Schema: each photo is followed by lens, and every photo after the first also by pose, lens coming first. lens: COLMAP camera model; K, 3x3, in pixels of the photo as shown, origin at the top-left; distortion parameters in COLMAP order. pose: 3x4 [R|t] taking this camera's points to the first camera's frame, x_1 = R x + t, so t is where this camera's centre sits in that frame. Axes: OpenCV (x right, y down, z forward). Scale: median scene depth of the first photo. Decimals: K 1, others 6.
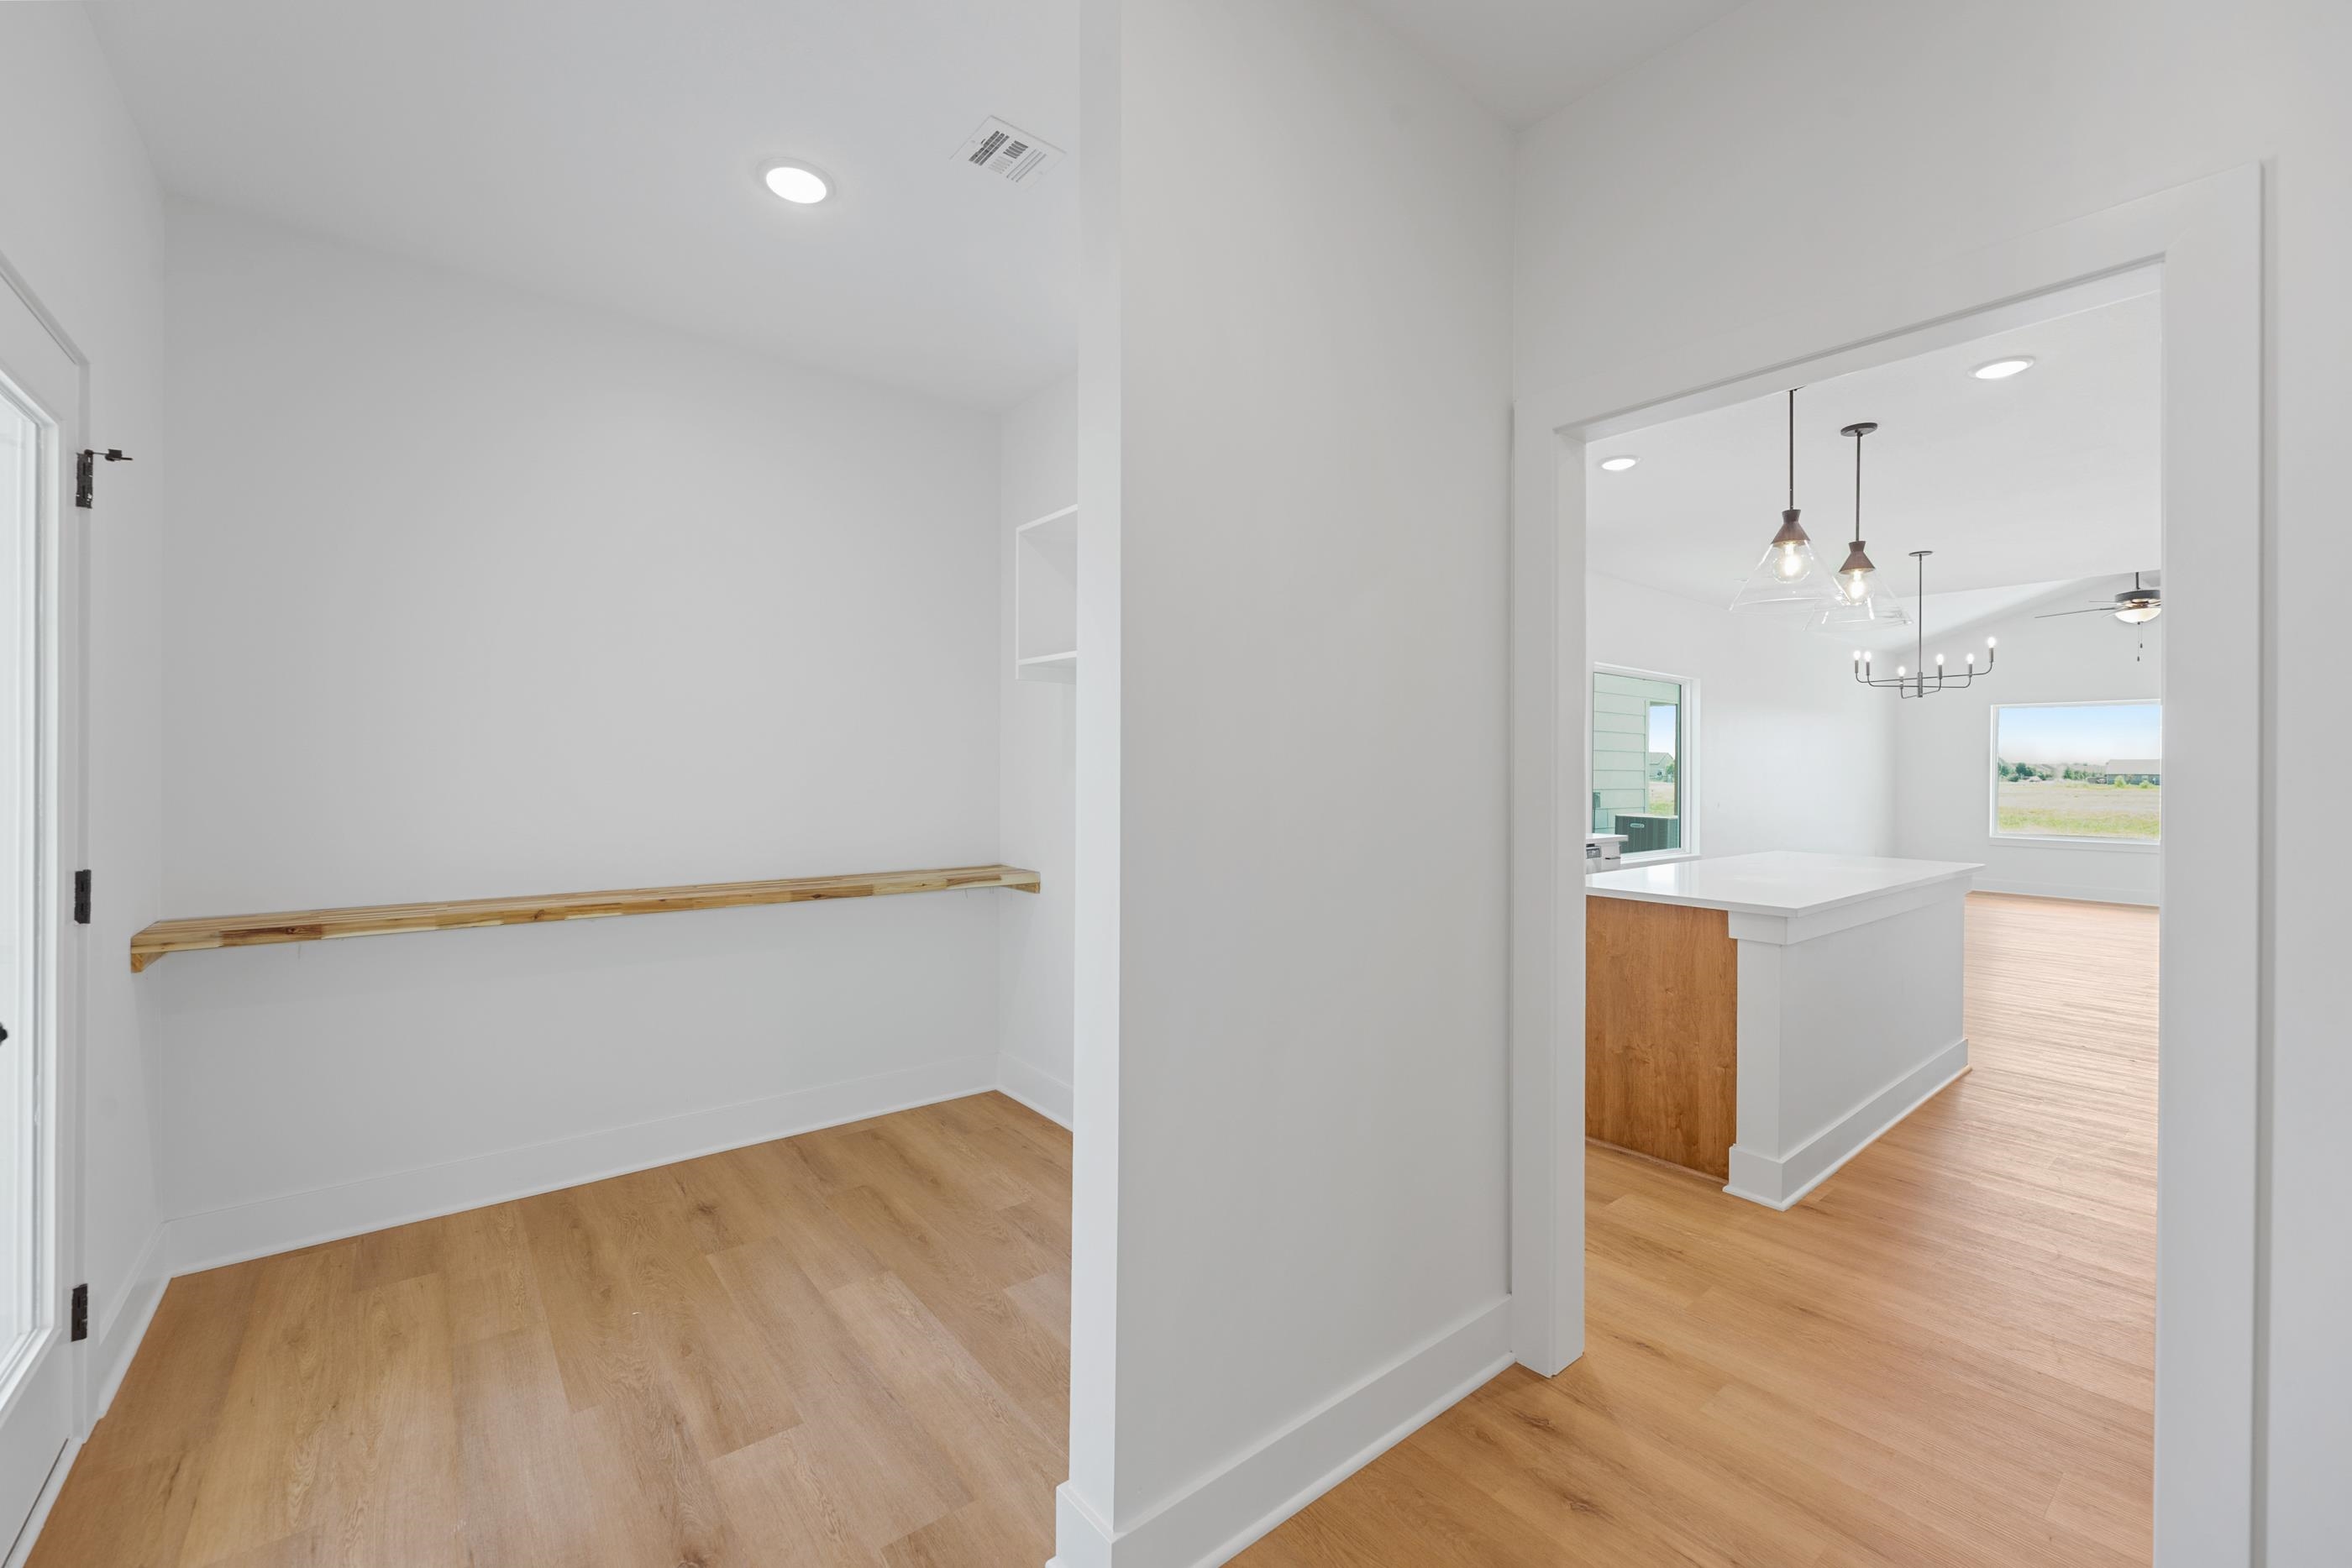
lens RADIAL K [[944.1, 0, 1169.0], [0, 944.1, 777.3], [0, 0, 1]] dist [-0.001466, -0.000906]
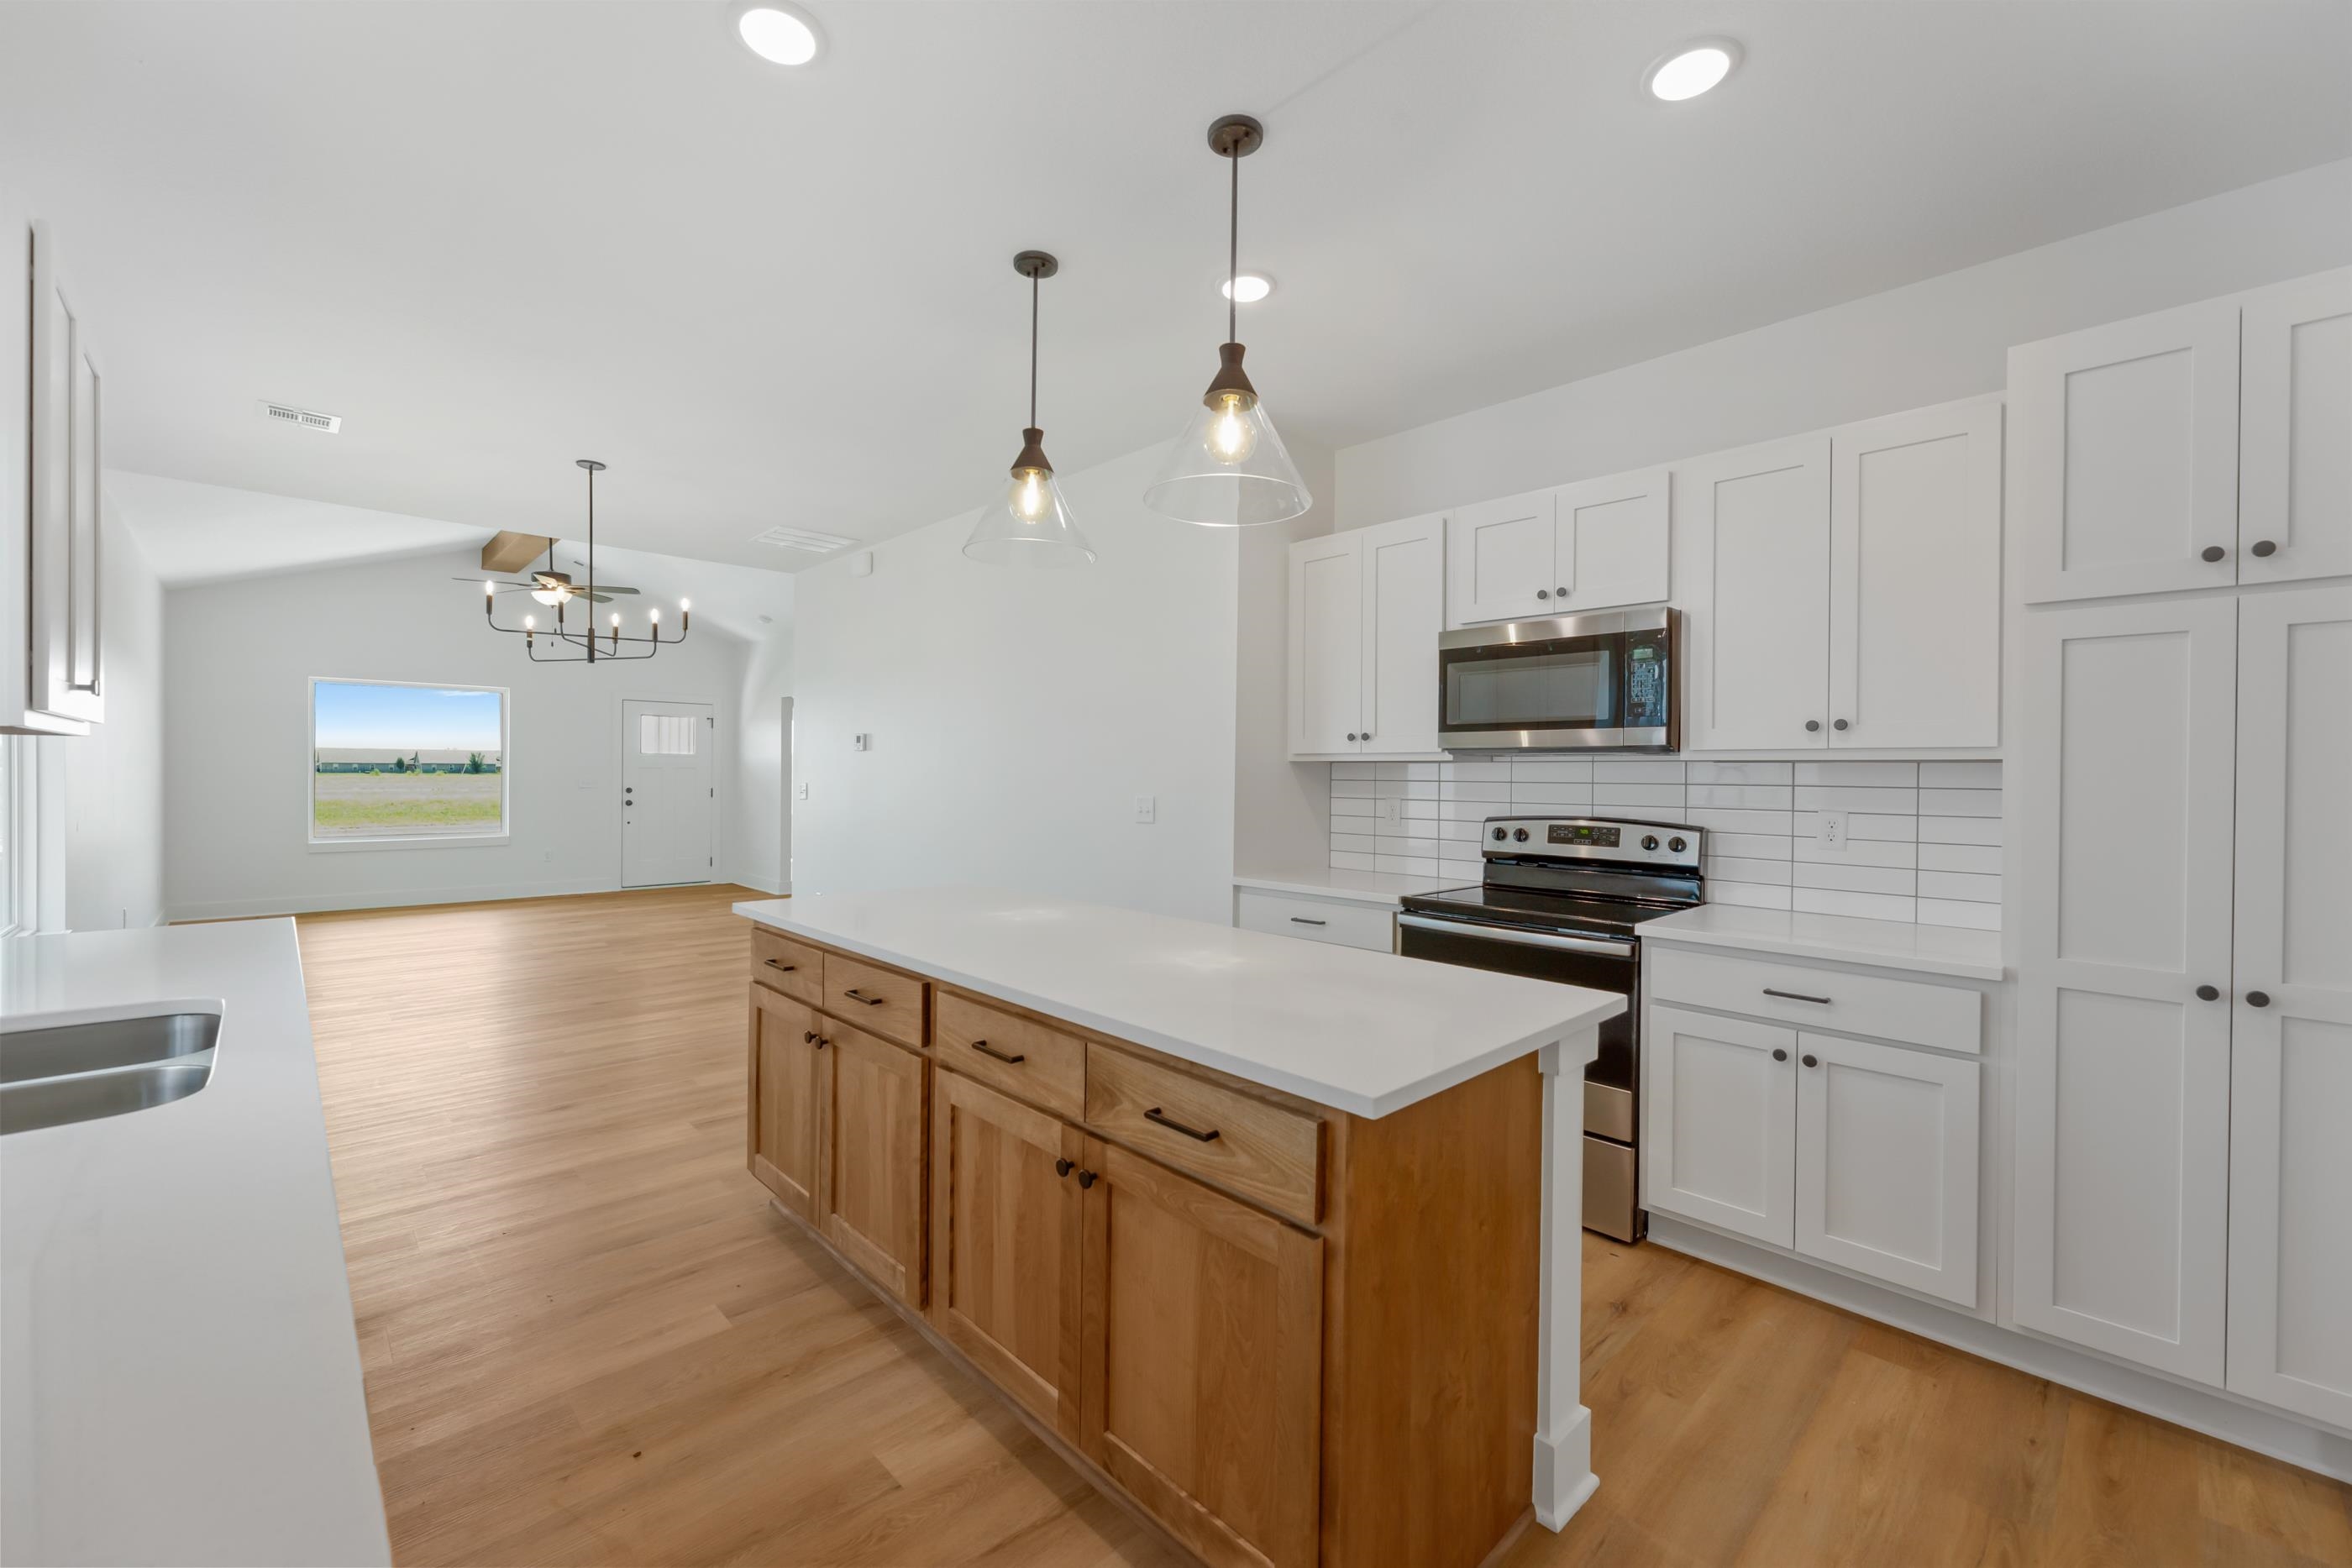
lens RADIAL K [[944.1, 0, 1157.7], [0, 944.1, 772.8], [0, 0, 1]] dist [-0.001466, -0.000906]
pose [[-0.084082, -0.010701, 0.996401, 0.029842], [0.000977, 0.999941, 0.010821, -0.006763], [-0.996458, 0.001884, -0.084066, 0.623089]]
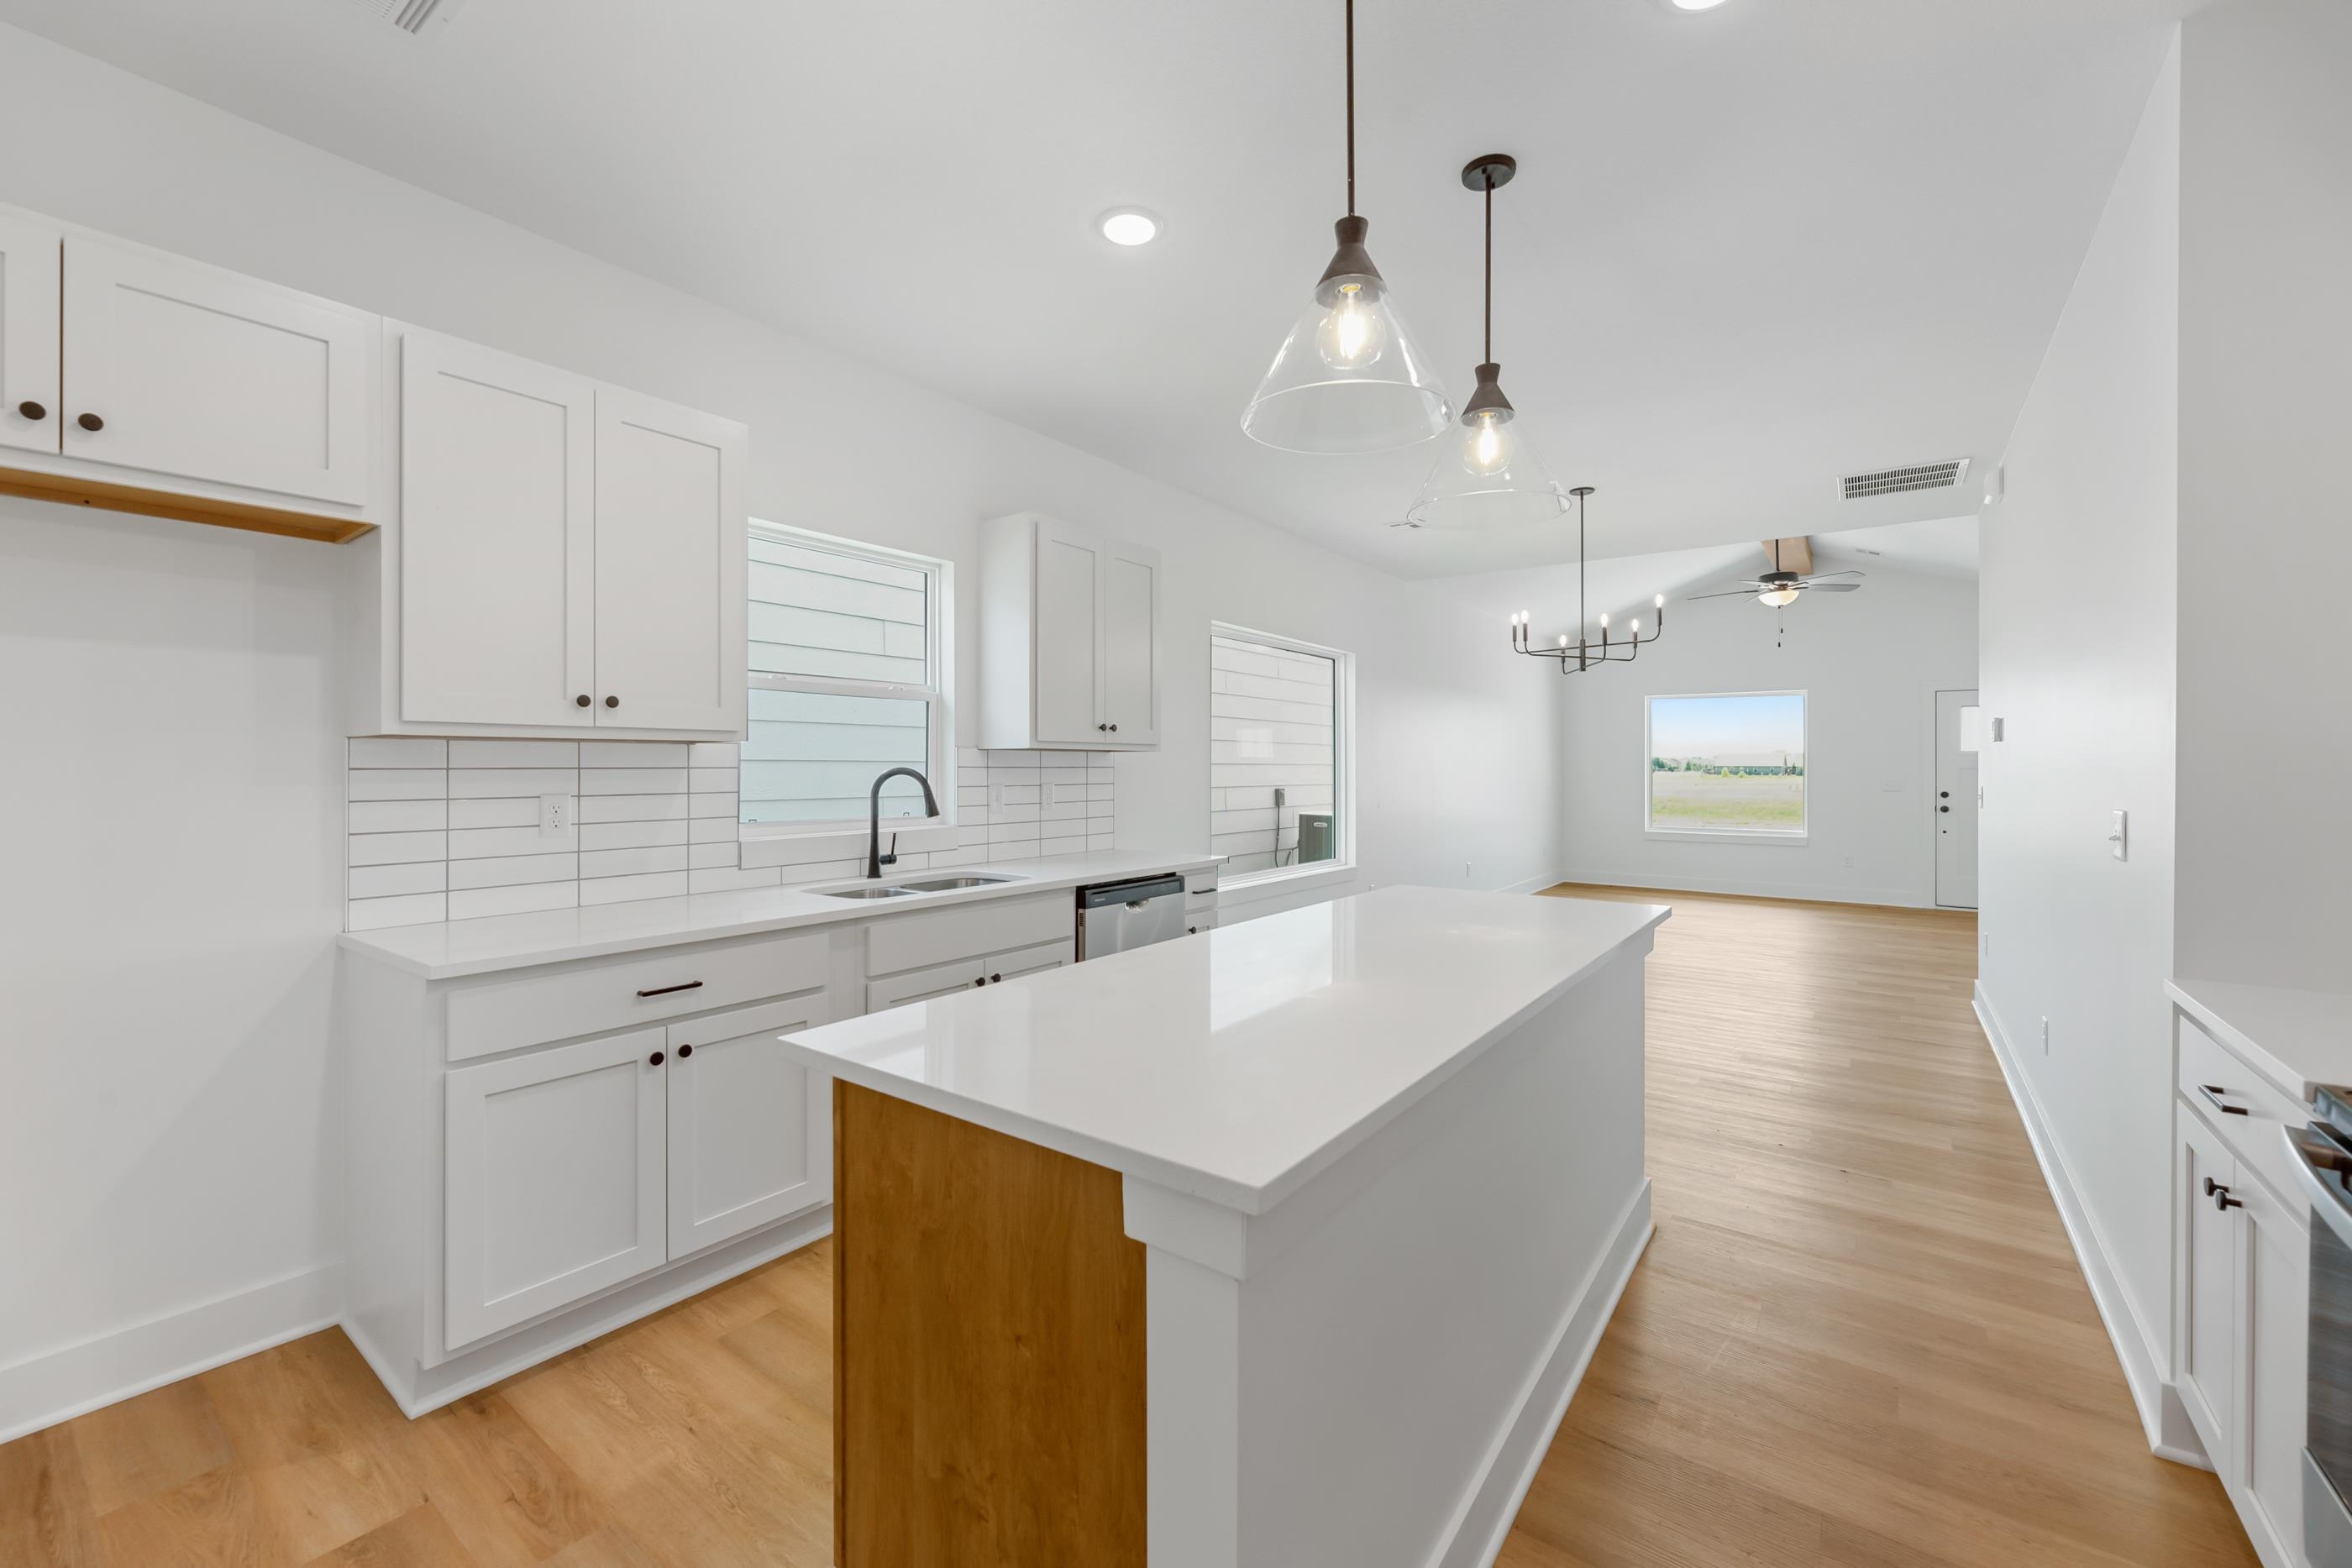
lens RADIAL K [[944.1, 0, 1171.6], [0, 944.1, 771.9], [0, 0, 1]] dist [-0.001466, -0.000906]
pose [[0.966101, -0.006935, 0.258073, 0.252933], [0.007467, 0.999972, -0.001082, -0.001084], [-0.258058, 0.002973, 0.966125, 0.317640]]
